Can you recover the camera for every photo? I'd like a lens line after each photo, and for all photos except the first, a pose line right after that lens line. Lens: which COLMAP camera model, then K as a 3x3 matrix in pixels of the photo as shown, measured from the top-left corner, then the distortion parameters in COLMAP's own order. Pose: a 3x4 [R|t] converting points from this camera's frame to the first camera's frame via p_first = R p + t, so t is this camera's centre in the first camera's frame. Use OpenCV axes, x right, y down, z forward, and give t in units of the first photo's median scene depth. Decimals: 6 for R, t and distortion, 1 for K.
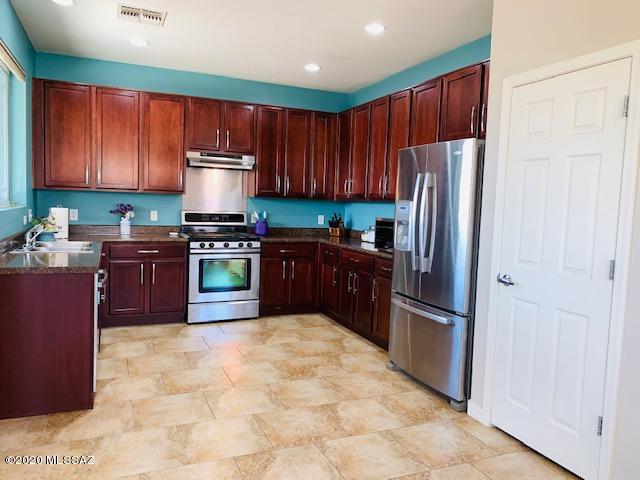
lens RADIAL K [[485.8, 0, 320.0], [0, 485.8, 240.0], [0, 0, 1]] dist [0.003258, 0.000171]
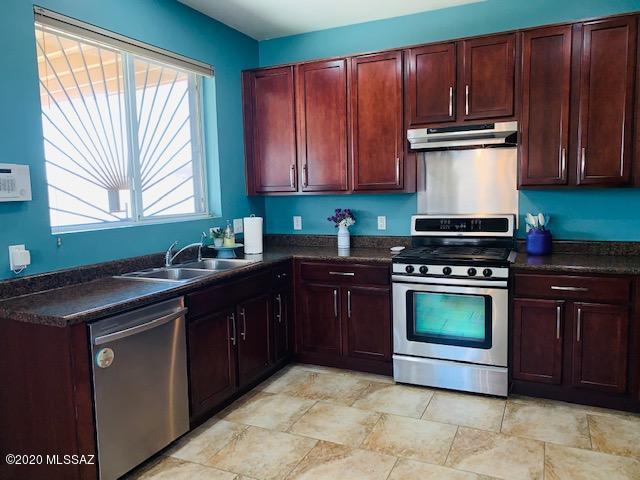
lens RADIAL K [[488.0, 0, 320.0], [0, 488.0, 240.0], [0, 0, 1]] dist [0.026843, -0.005231]
pose [[0.667726, 0.022502, -0.744067, 0.160788], [-0.011353, 0.999735, 0.020045, -0.039343], [0.744320, -0.004937, 0.667805, 0.449704]]
